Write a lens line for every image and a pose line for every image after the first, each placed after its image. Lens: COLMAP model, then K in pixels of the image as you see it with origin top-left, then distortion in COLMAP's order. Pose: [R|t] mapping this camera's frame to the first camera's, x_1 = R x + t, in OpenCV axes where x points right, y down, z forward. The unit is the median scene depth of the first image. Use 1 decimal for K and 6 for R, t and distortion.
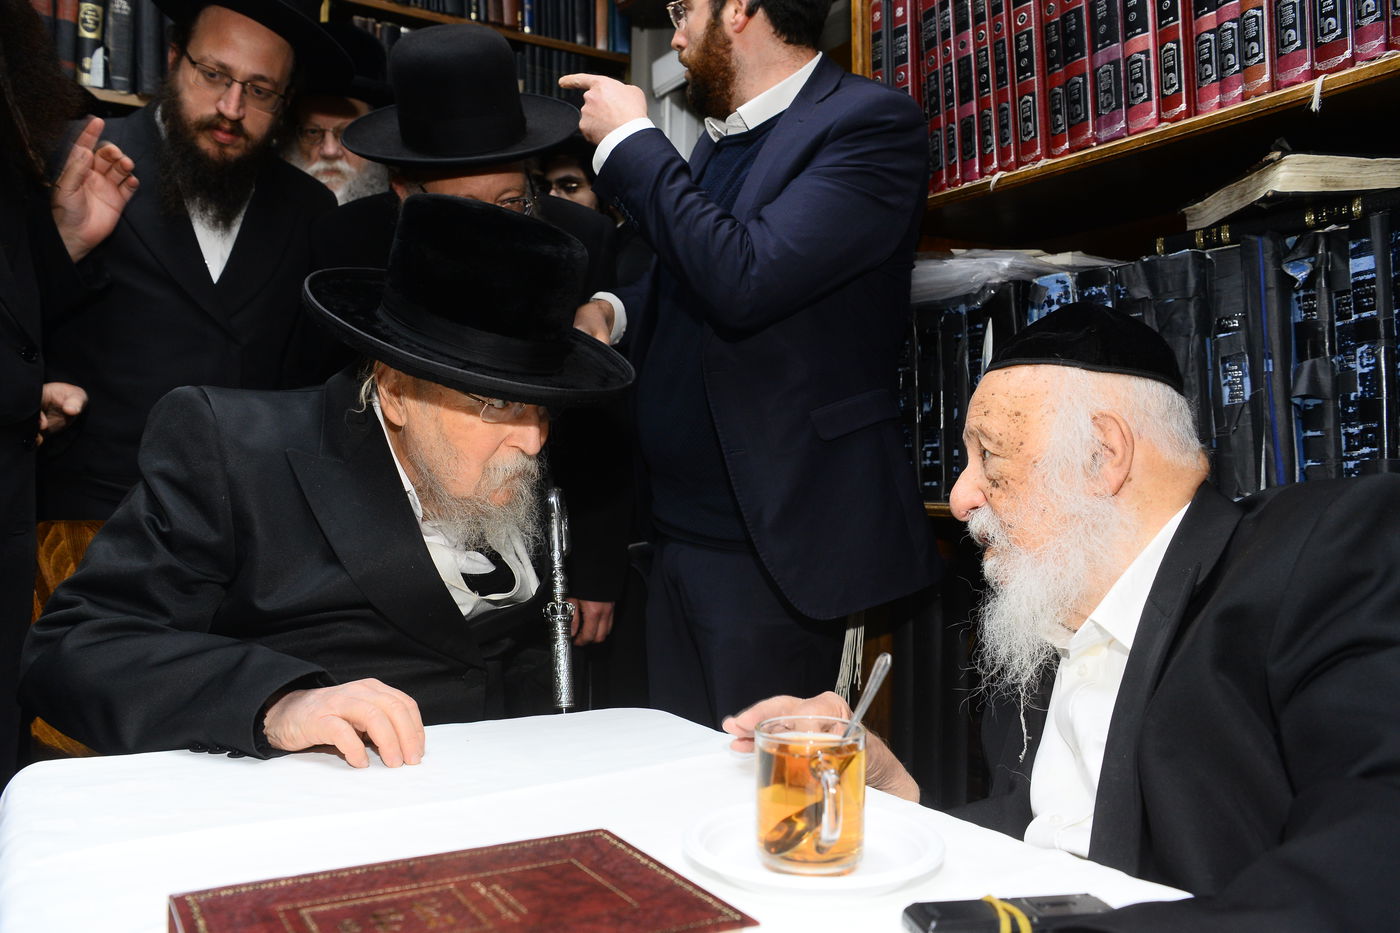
lens RADIAL K [[1088.3, 0, 685.8], [0, 1088.3, 450.3], [0, 0, 1]] dist [-0.046856, 0.029745]
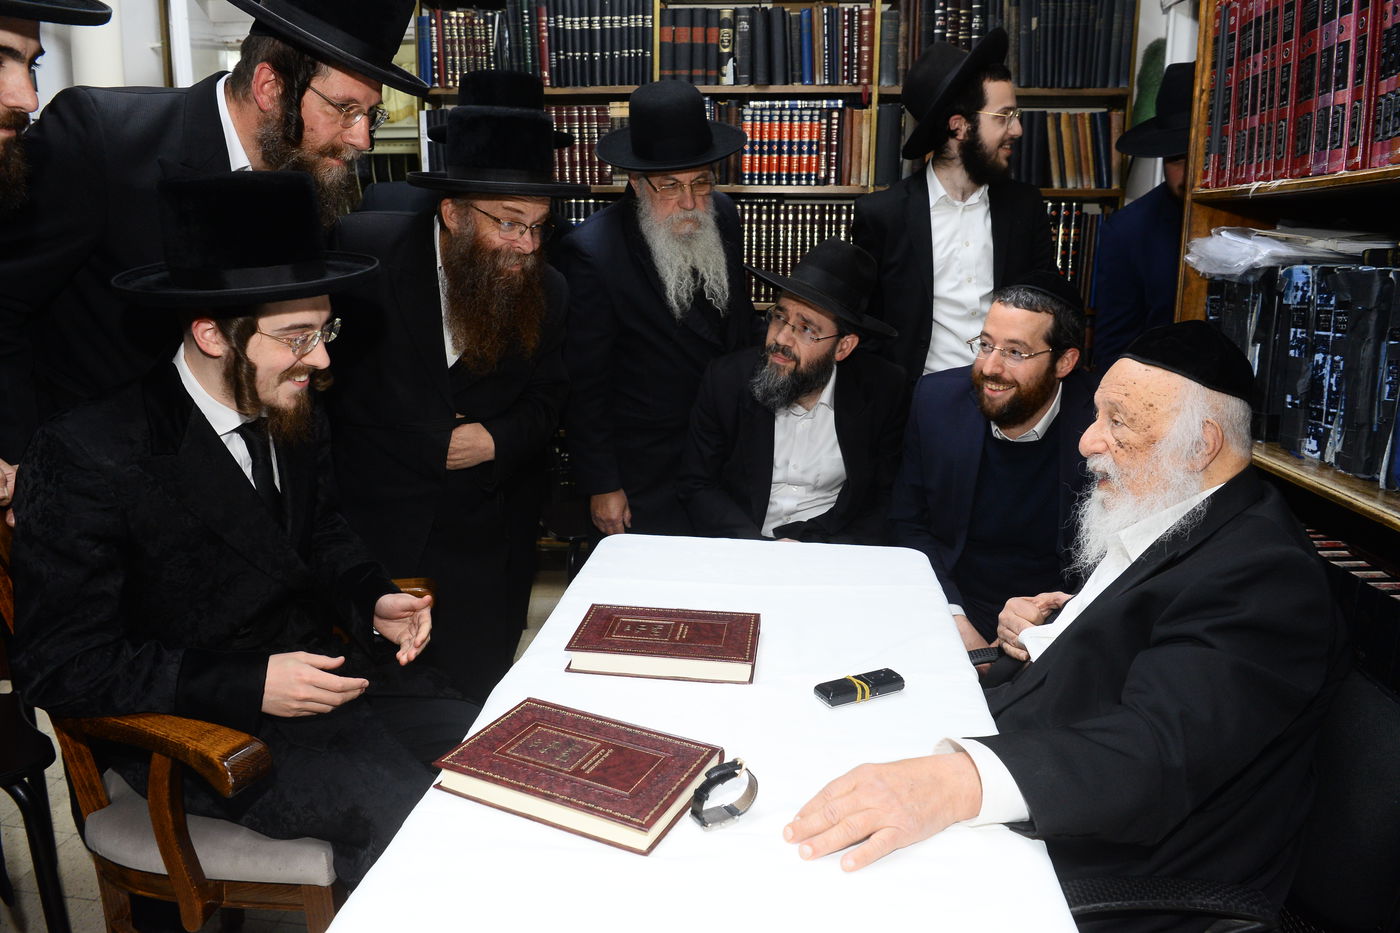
lens RADIAL K [[930.8, 0, 694.7], [0, 930.8, 464.4], [0, 0, 1]] dist [-0.070316, 0.016620]
pose [[0.791889, 0.135240, -0.595501, 0.491546], [0.015603, 0.970369, 0.241123, -0.227813], [0.610465, -0.200235, 0.766315, -0.285537]]
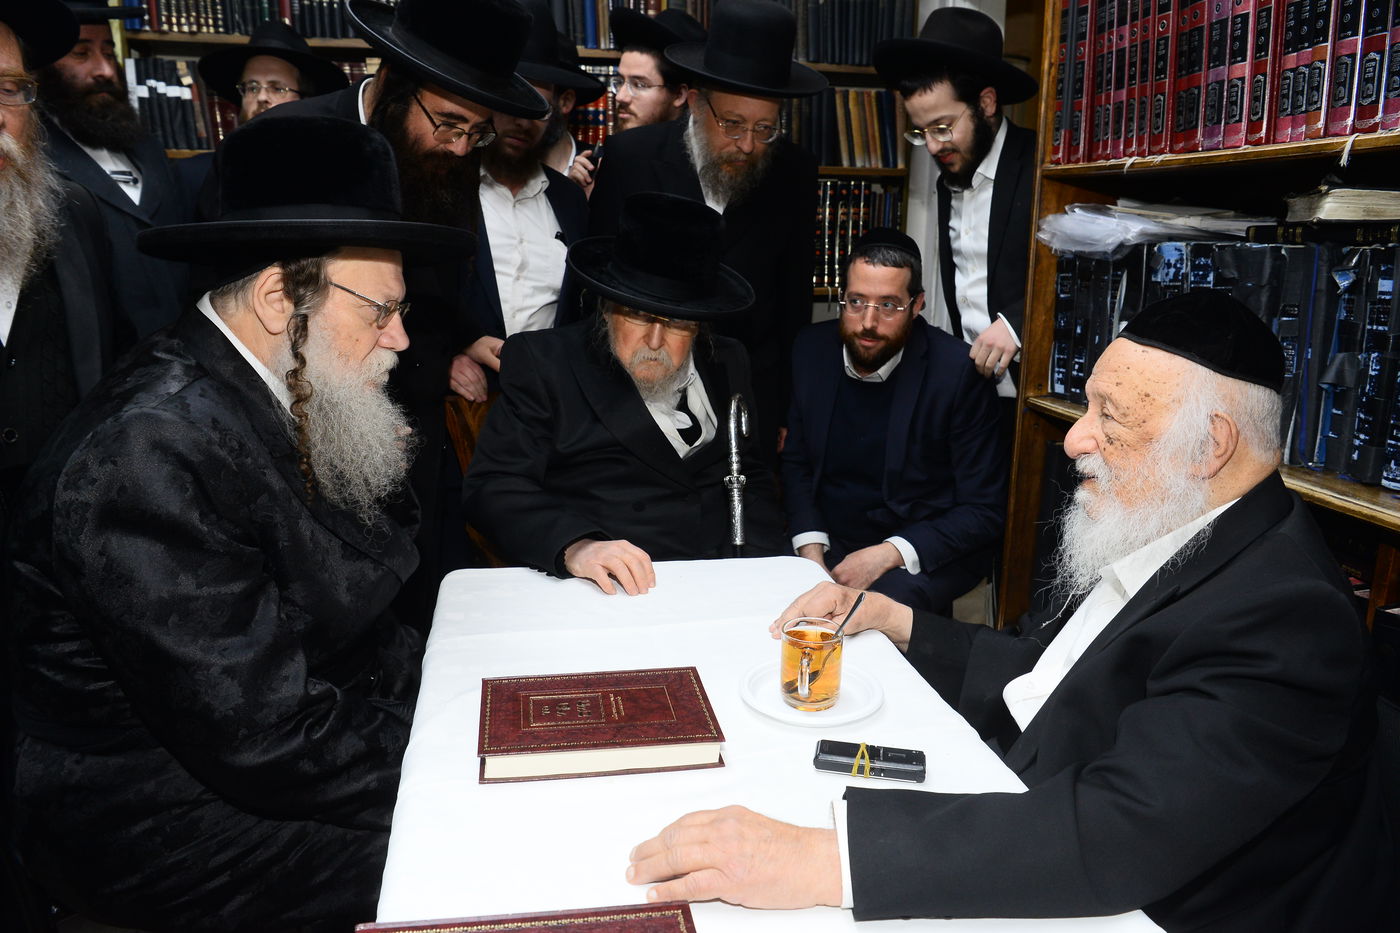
lens RADIAL K [[930.8, 0, 693.2], [0, 930.8, 456.2], [0, 0, 1]] dist [-0.070316, 0.016620]
pose [[0.935194, 0.085797, -0.343586, 0.232980], [0.004086, 0.967530, 0.252724, -0.216685], [0.354112, -0.237750, 0.904477, -0.205229]]
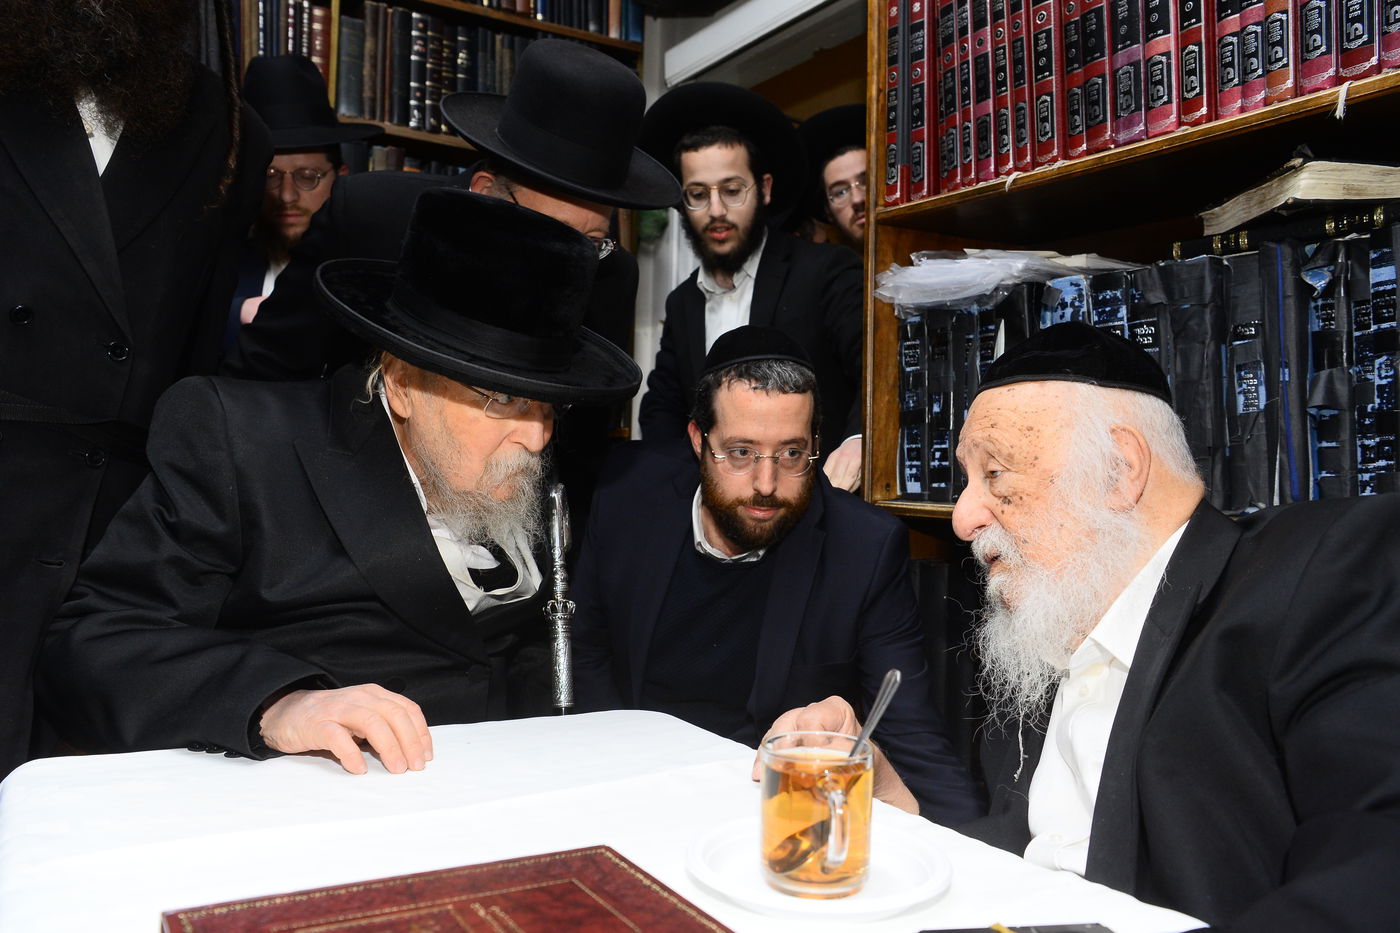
lens RADIAL K [[1088.3, 0, 687.9], [0, 1088.3, 448.4], [0, 0, 1]] dist [-0.046856, 0.029745]
pose [[0.999844, 0.017513, -0.002394, -0.002509], [-0.017490, 0.999803, 0.009360, -0.010274], [0.002558, -0.009317, 0.999953, 0.010240]]
